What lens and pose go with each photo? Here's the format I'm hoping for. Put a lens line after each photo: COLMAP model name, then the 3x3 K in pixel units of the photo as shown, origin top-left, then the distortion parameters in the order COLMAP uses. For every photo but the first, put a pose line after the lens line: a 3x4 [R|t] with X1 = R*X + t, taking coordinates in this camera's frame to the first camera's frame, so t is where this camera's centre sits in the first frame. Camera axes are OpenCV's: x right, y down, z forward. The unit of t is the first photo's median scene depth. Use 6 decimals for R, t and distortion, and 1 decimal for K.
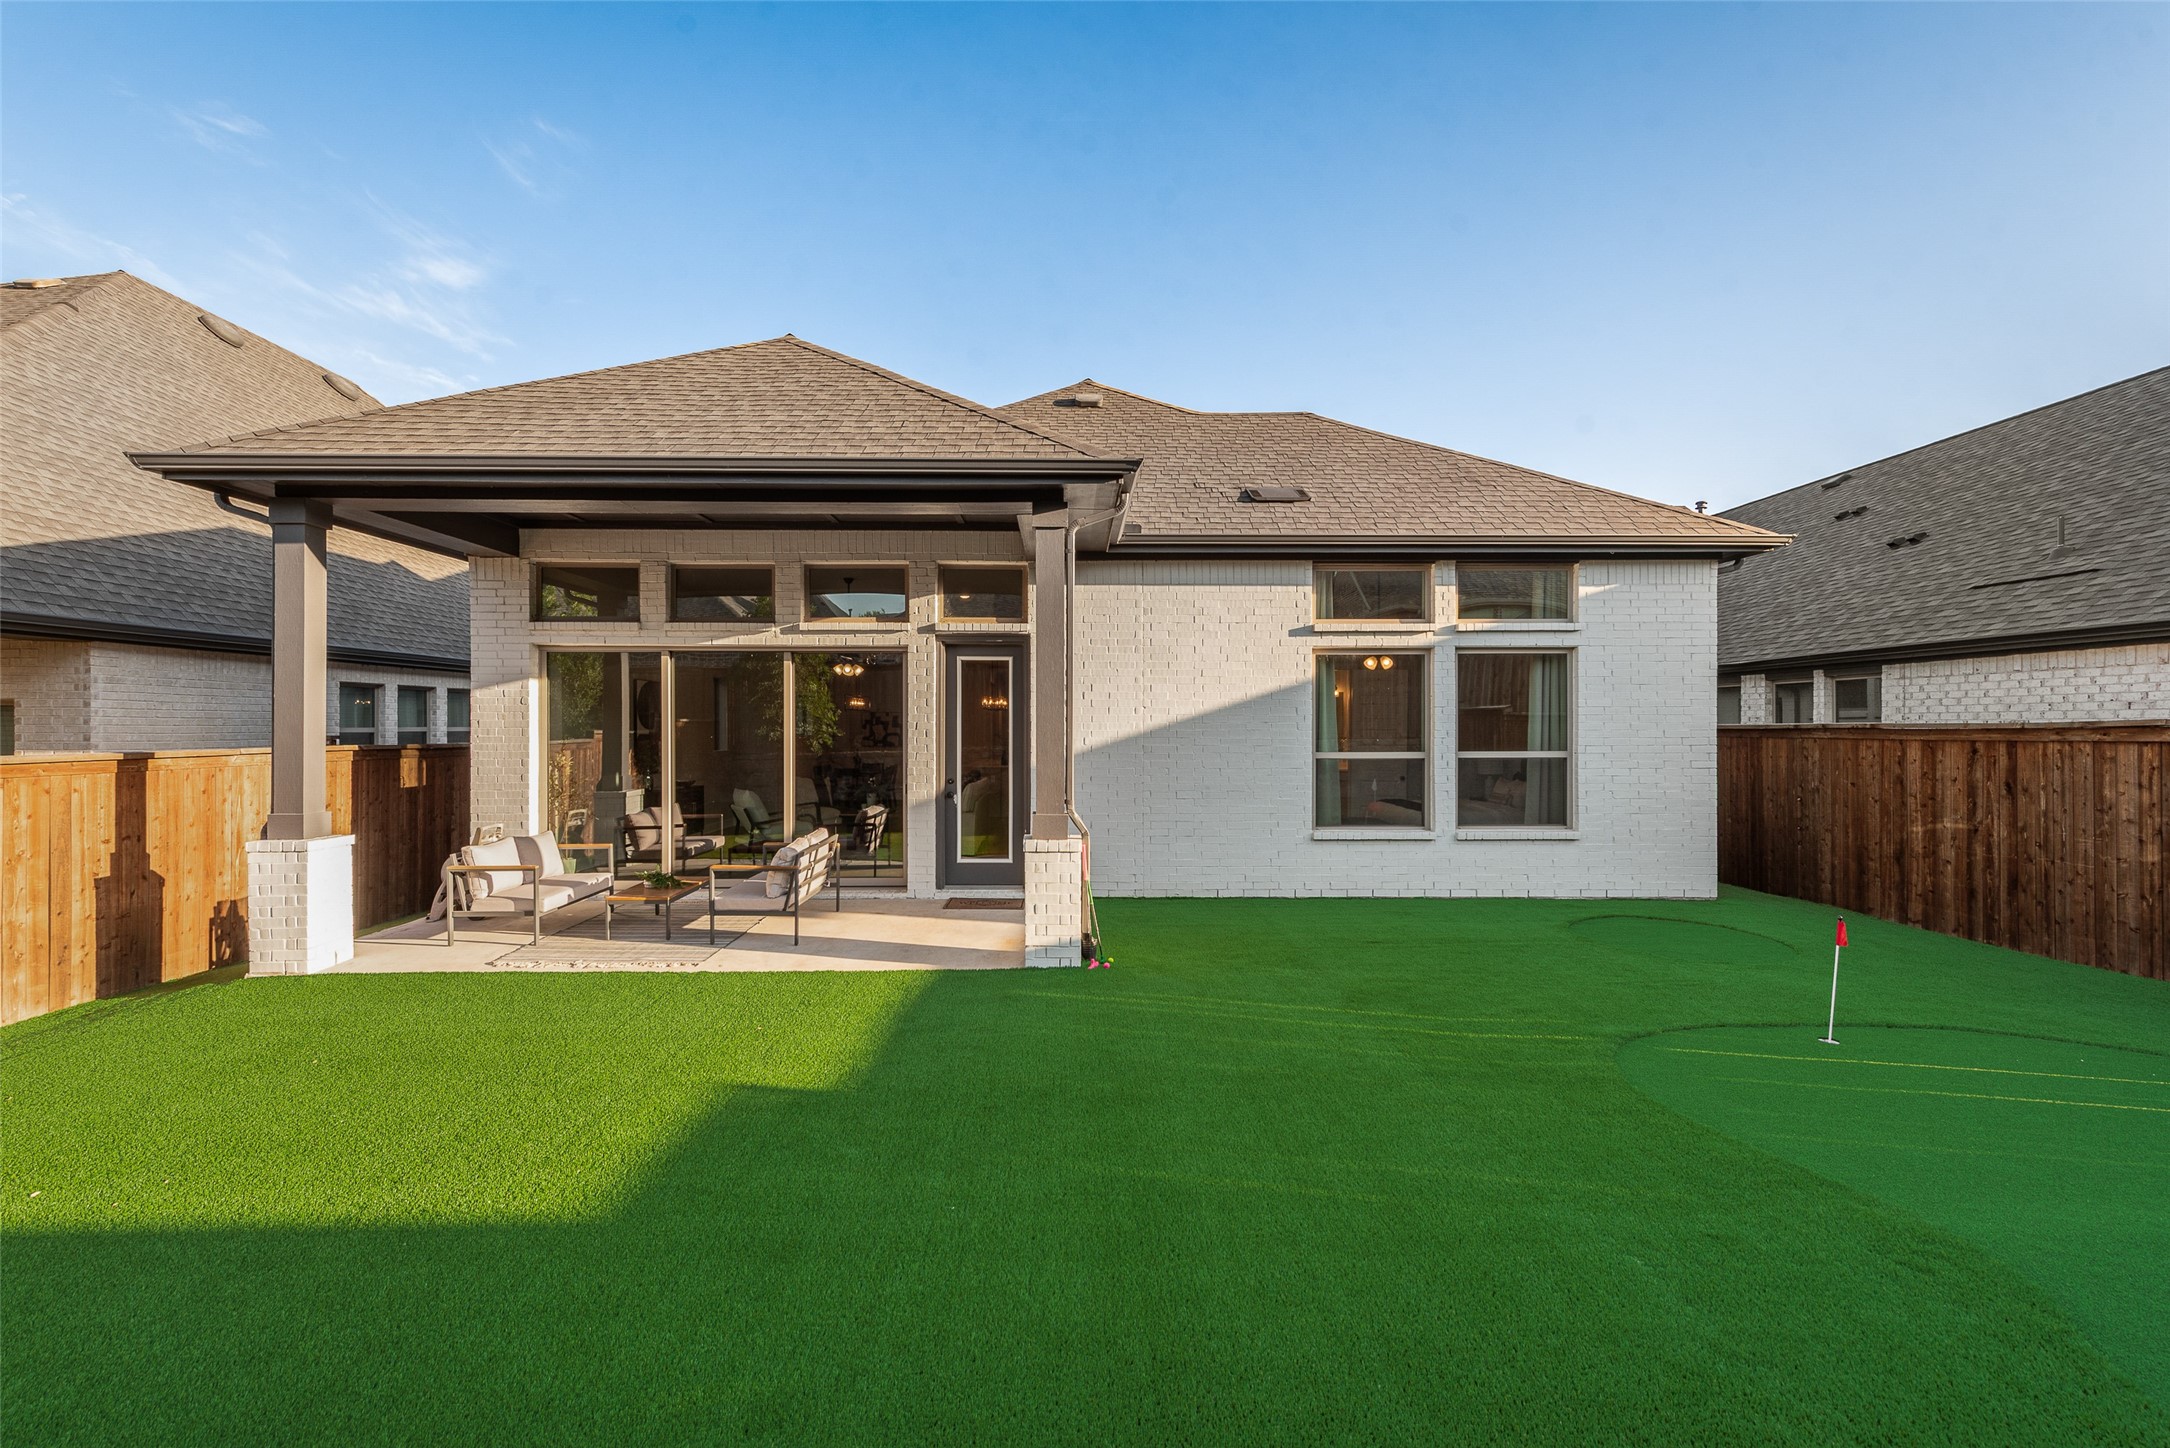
lens RADIAL K [[924.1, 0, 1090.7], [0, 924.1, 724.3], [0, 0, 1]] dist [0.001916, -0.000175]
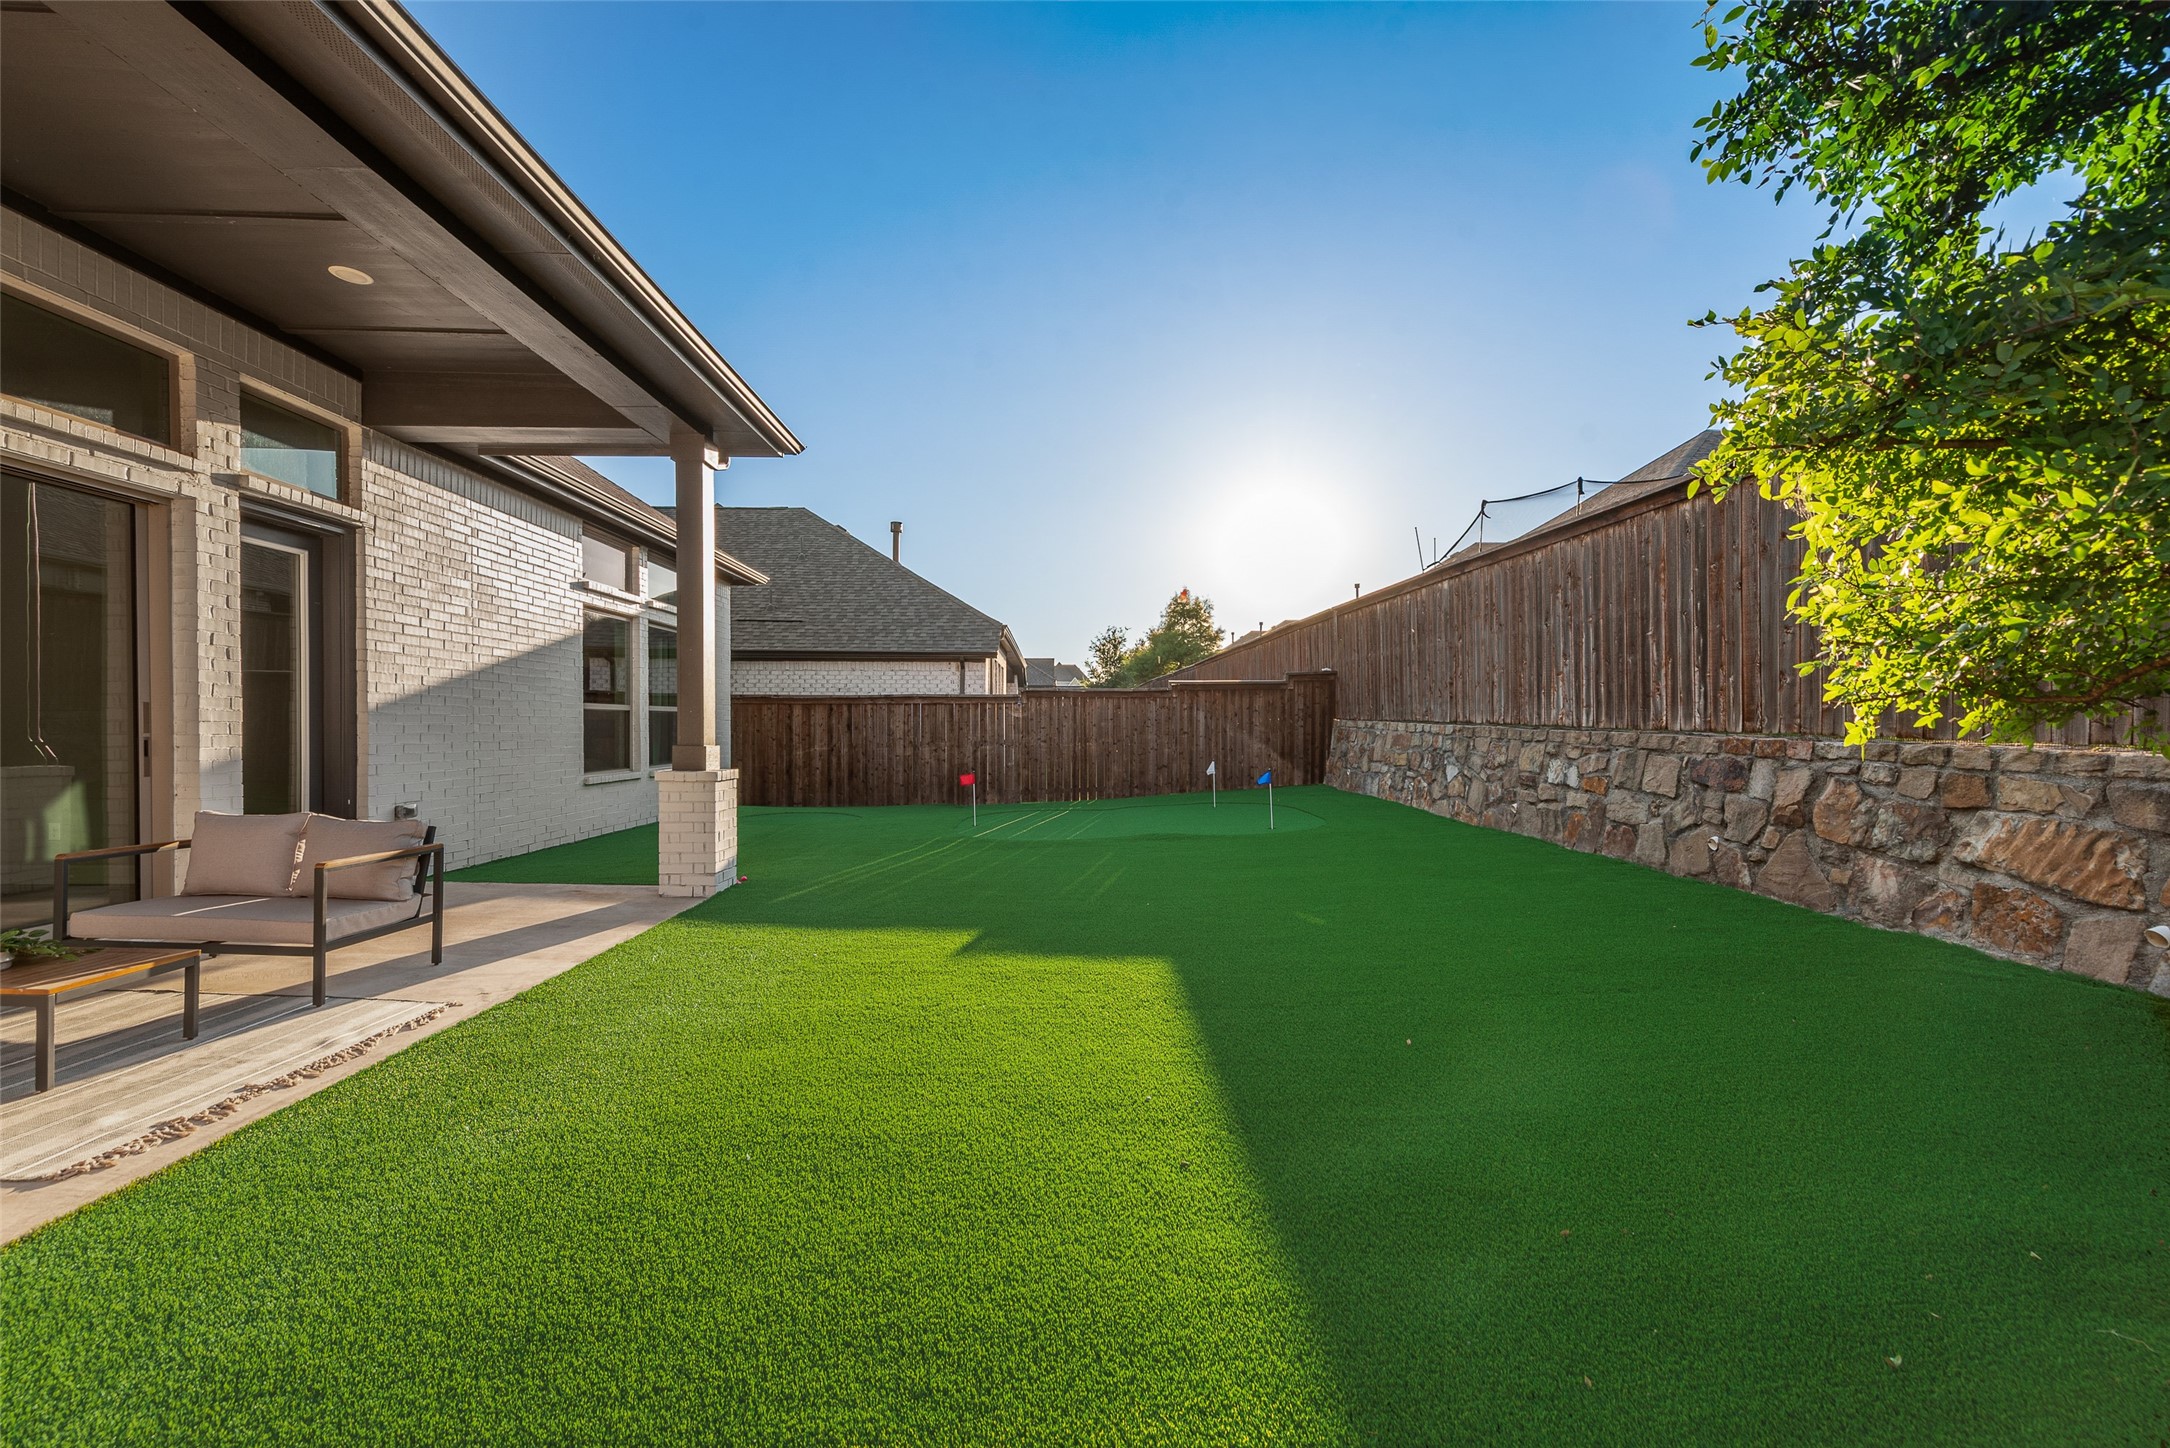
lens RADIAL K [[856.5, 0, 1083.2], [0, 856.5, 728.1], [0, 0, 1]] dist [0.001019, 0.000066]
pose [[-0.026768, -0.000796, 0.999641, -0.820317], [-0.002855, 0.999996, 0.000720, 0.062431], [-0.999638, -0.002835, -0.026770, 0.495904]]
